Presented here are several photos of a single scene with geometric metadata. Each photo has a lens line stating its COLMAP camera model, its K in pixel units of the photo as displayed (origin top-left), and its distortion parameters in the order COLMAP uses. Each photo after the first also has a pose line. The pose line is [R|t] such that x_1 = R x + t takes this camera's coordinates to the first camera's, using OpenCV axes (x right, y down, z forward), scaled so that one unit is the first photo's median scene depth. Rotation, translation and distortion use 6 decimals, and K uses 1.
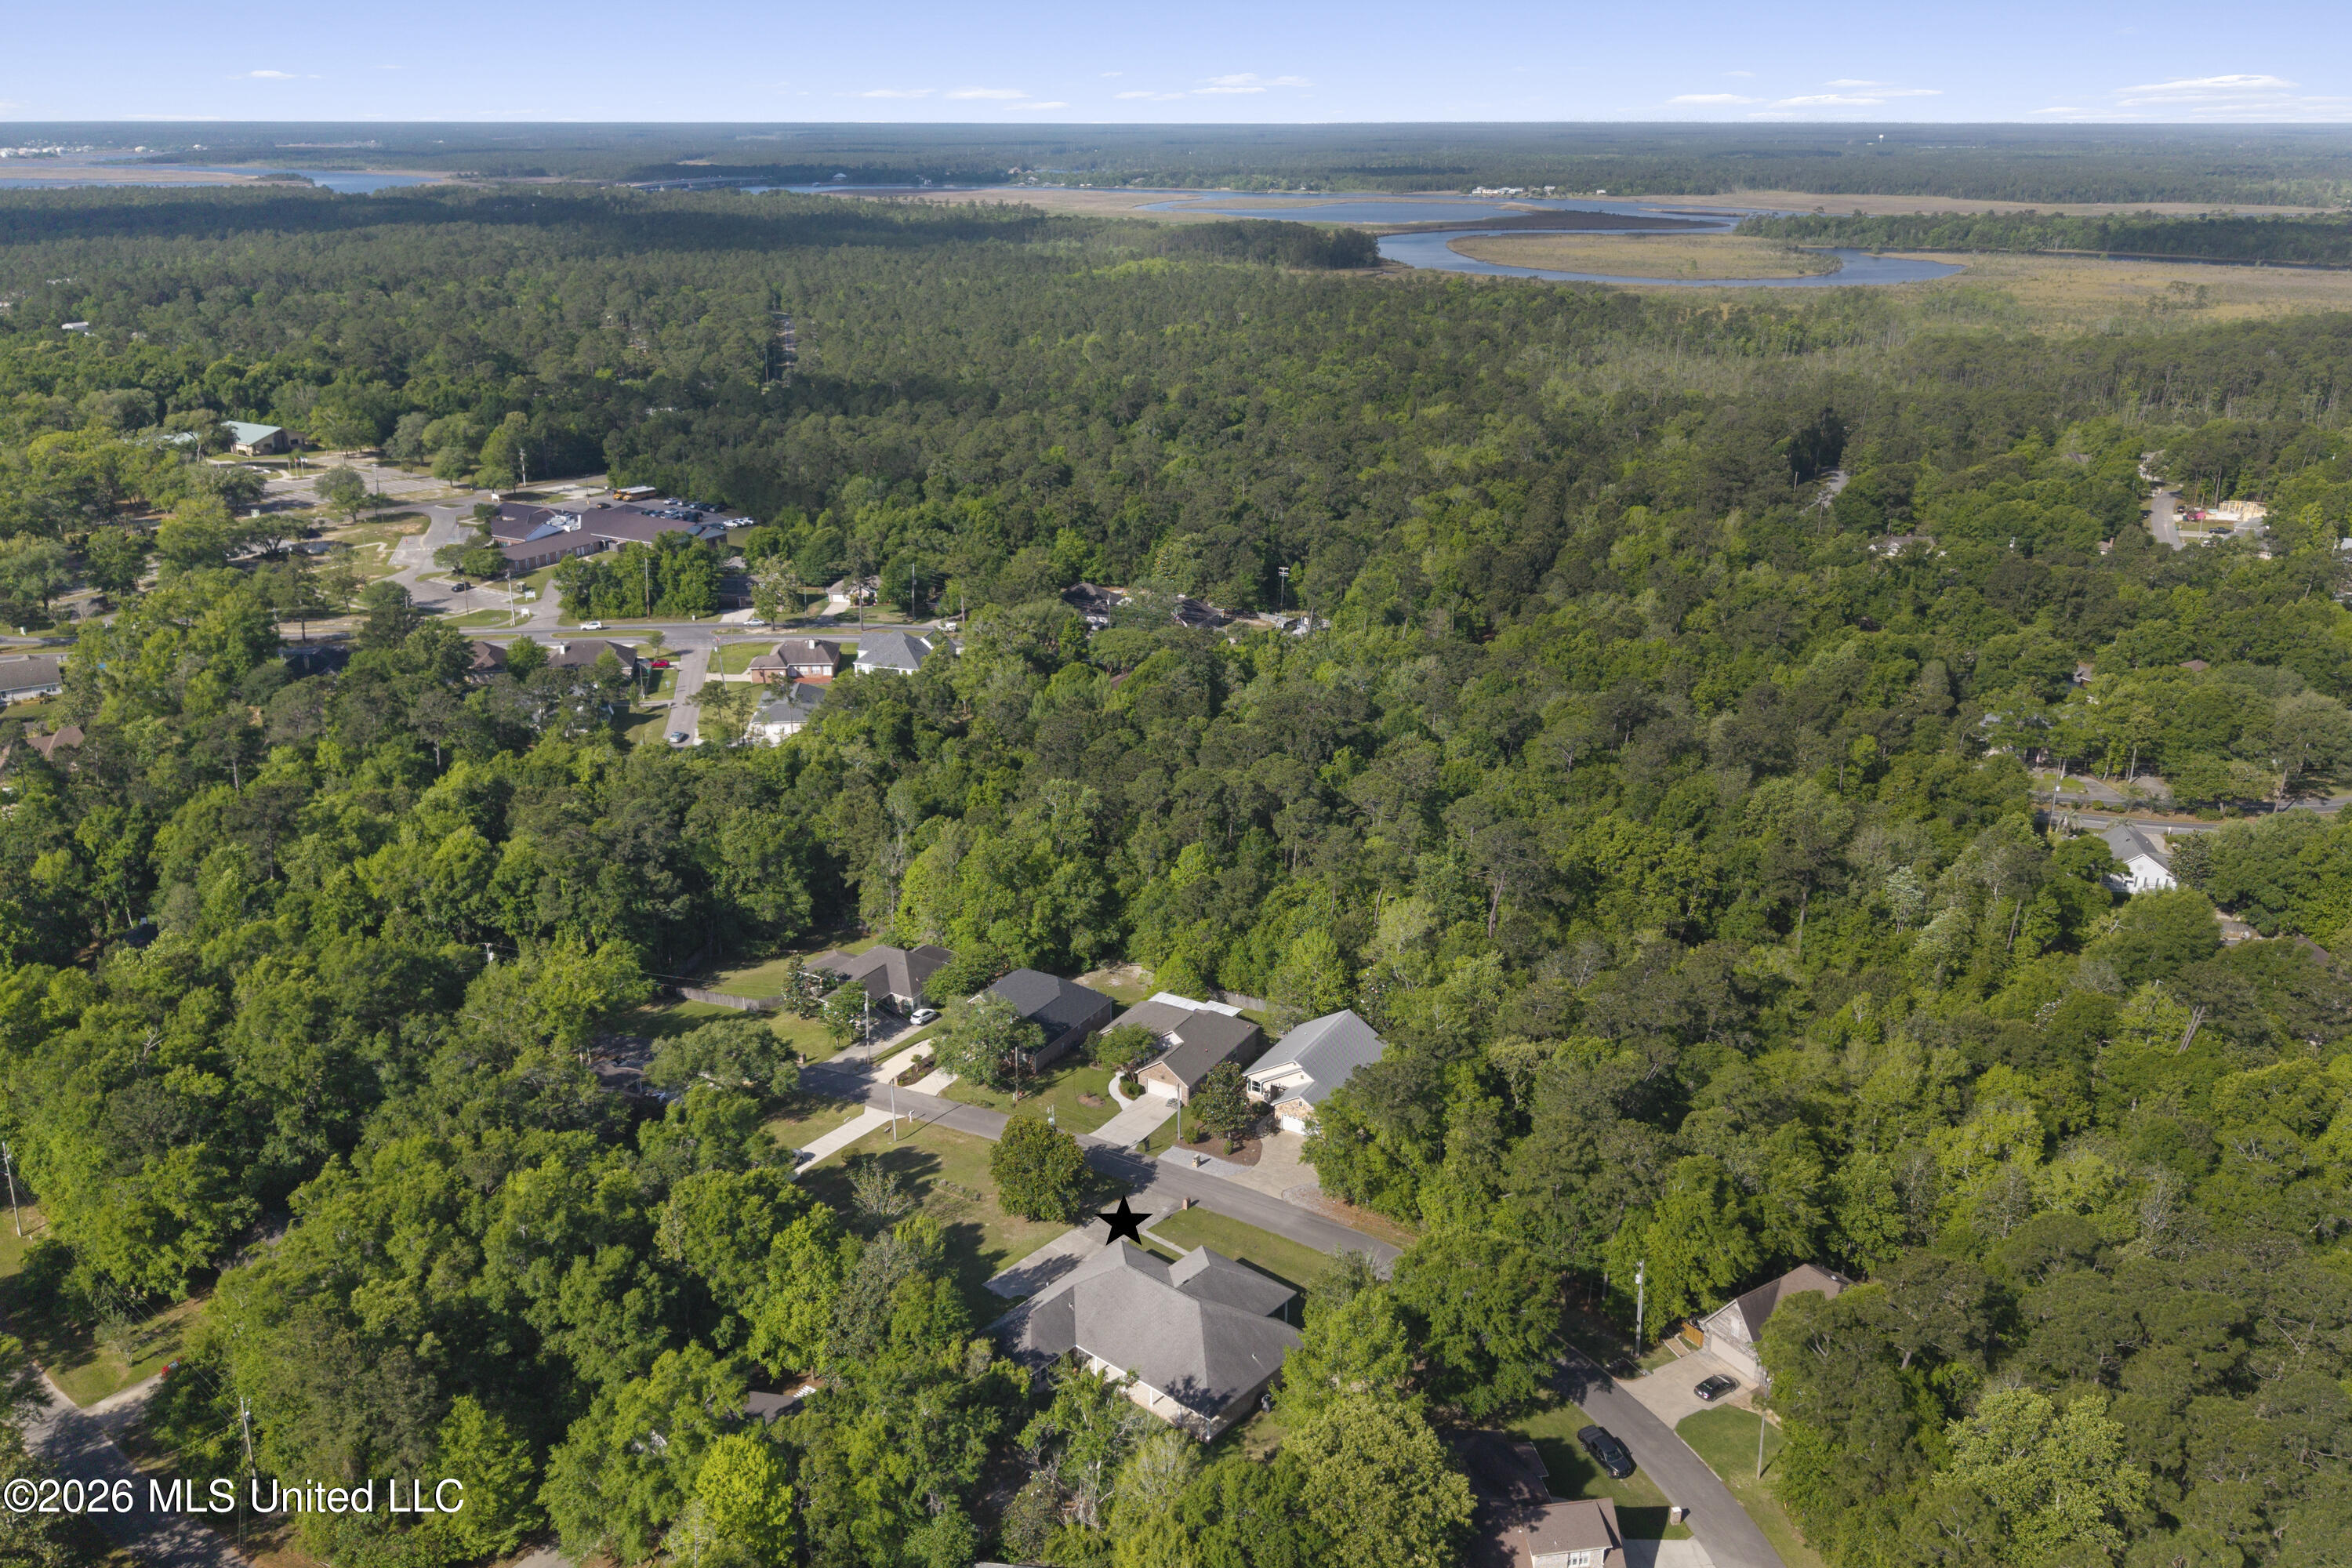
lens RADIAL K [[1850.2, 0, 1176.0], [0, 1850.2, 784.0], [0, 0, 1]] dist [0.068218, -0.169526]
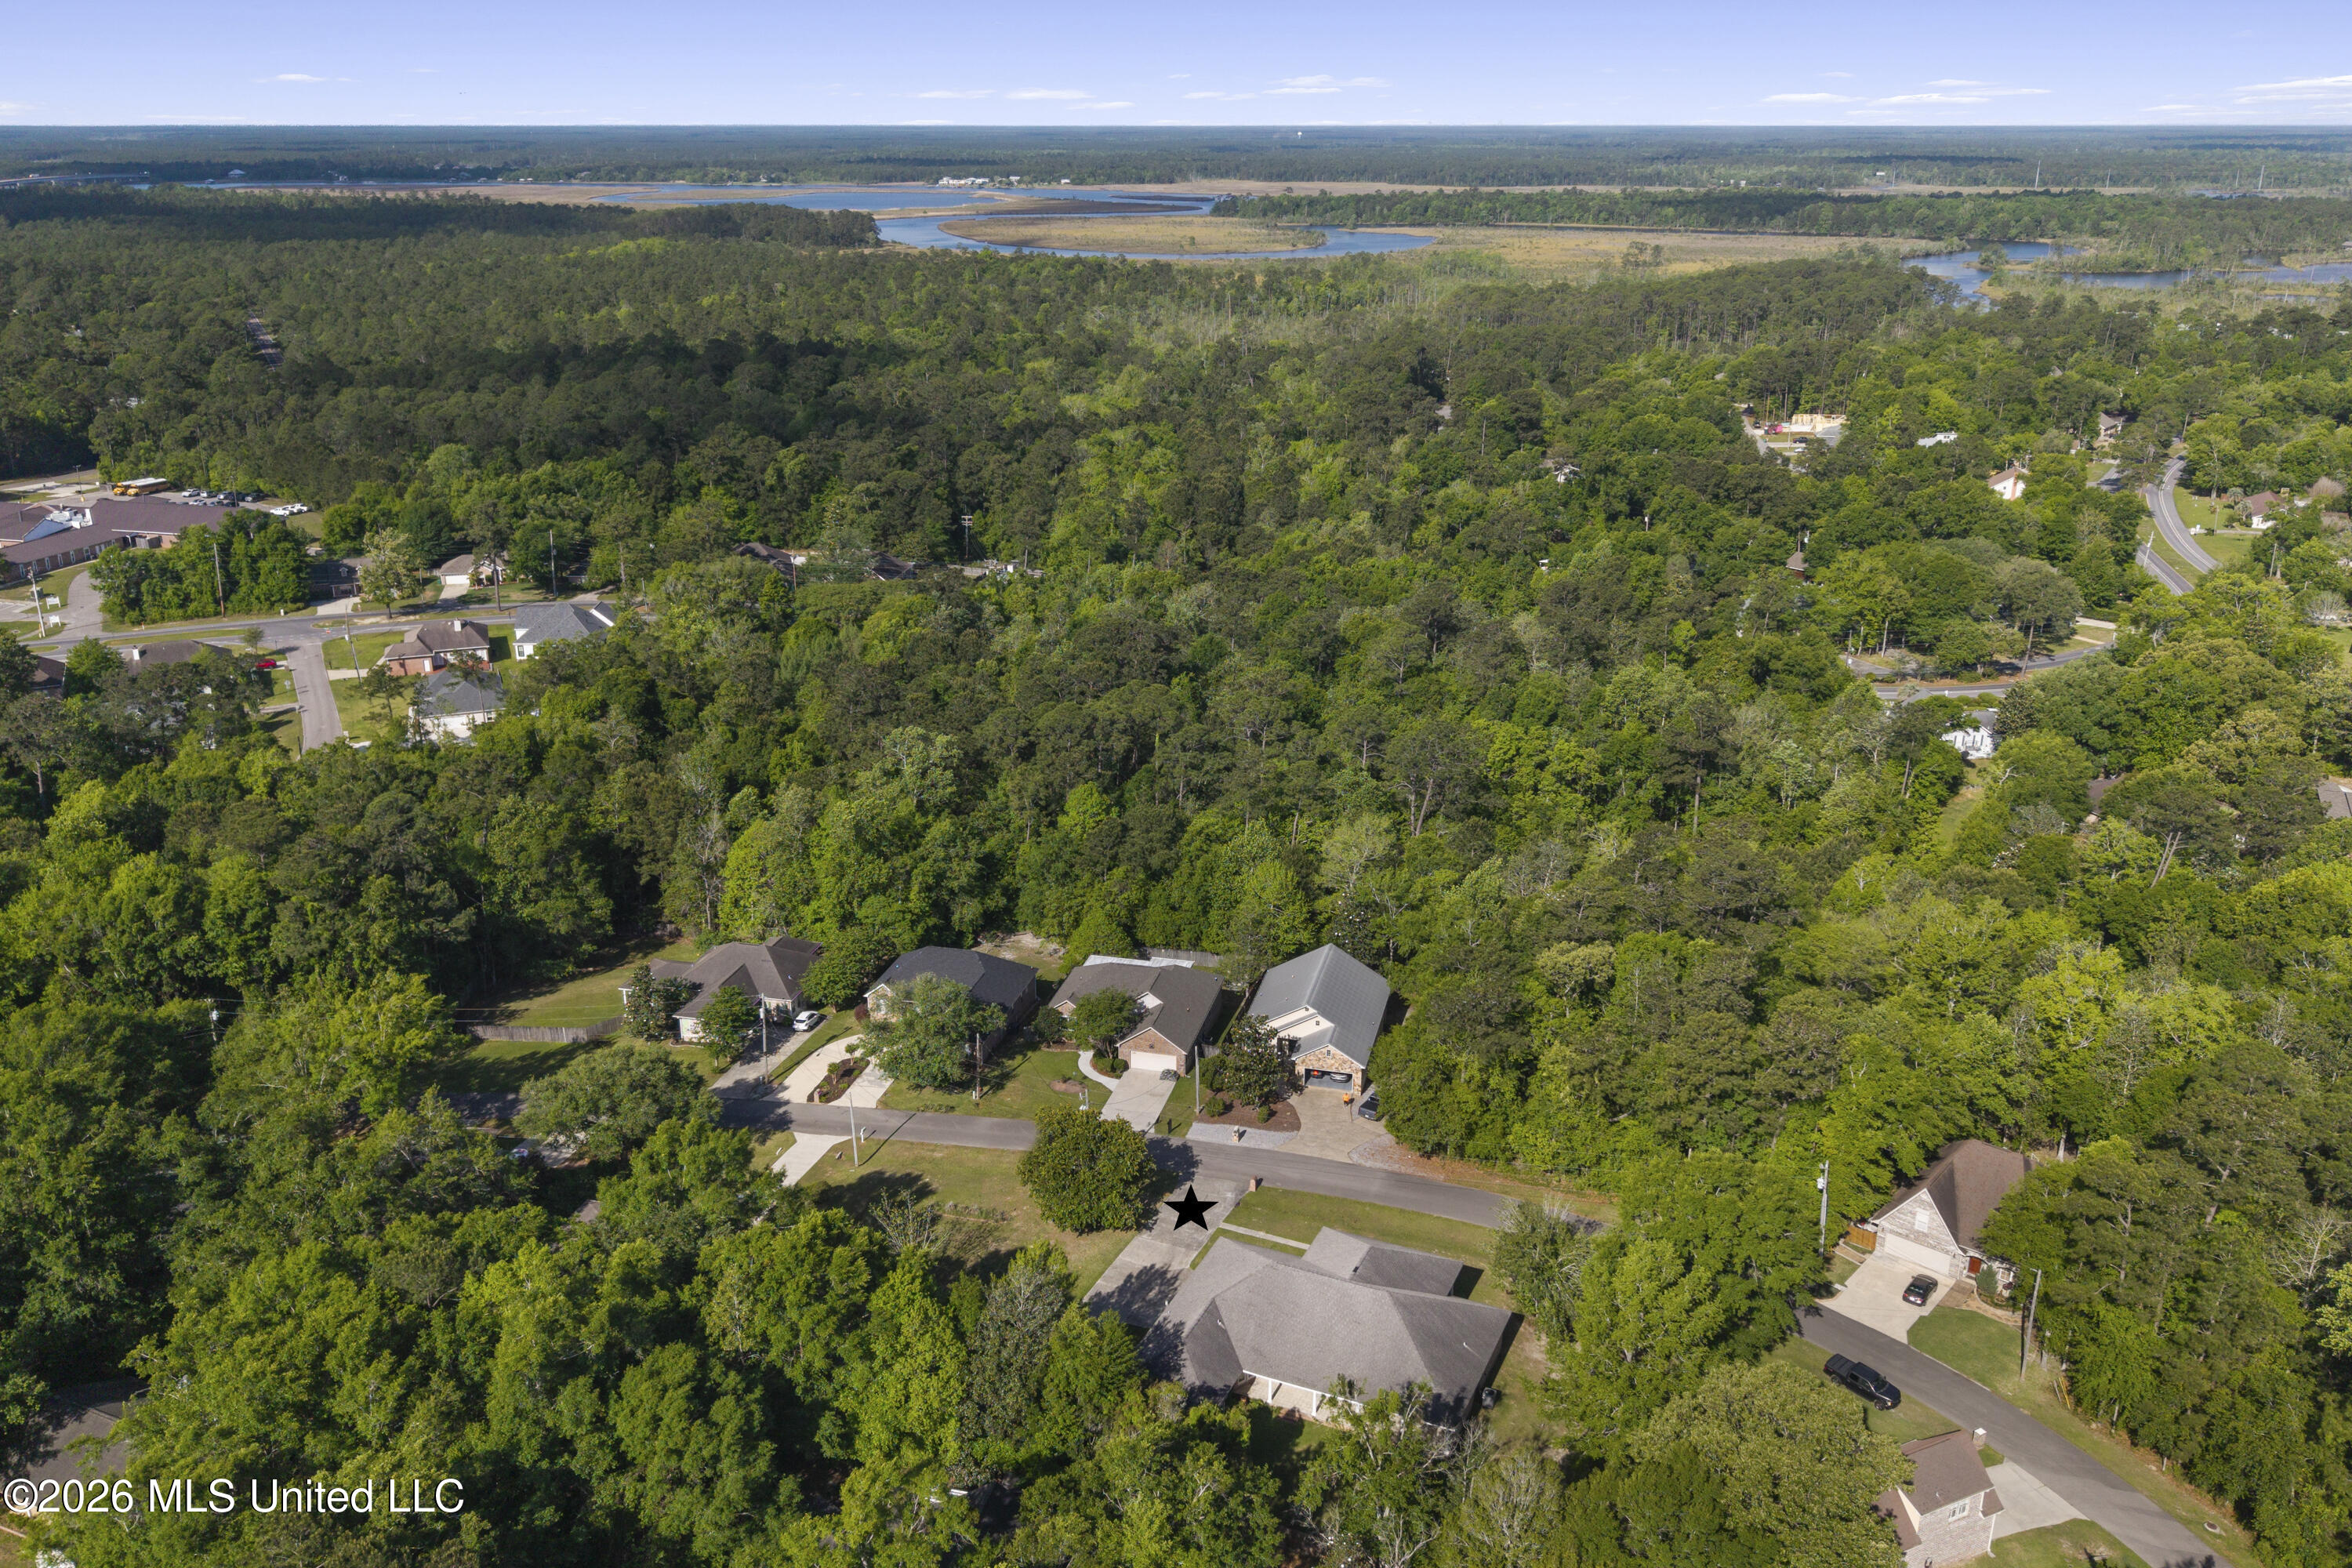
lens RADIAL K [[1861.5, 0, 1176.0], [0, 1861.5, 784.0], [0, 0, 1]] dist [0.037868, -0.061045]
pose [[0.959605, -0.095908, 0.264500, -0.173155], [0.096461, 0.995277, 0.010929, 0.026282], [-0.264299, 0.015026, 0.964324, 0.150500]]
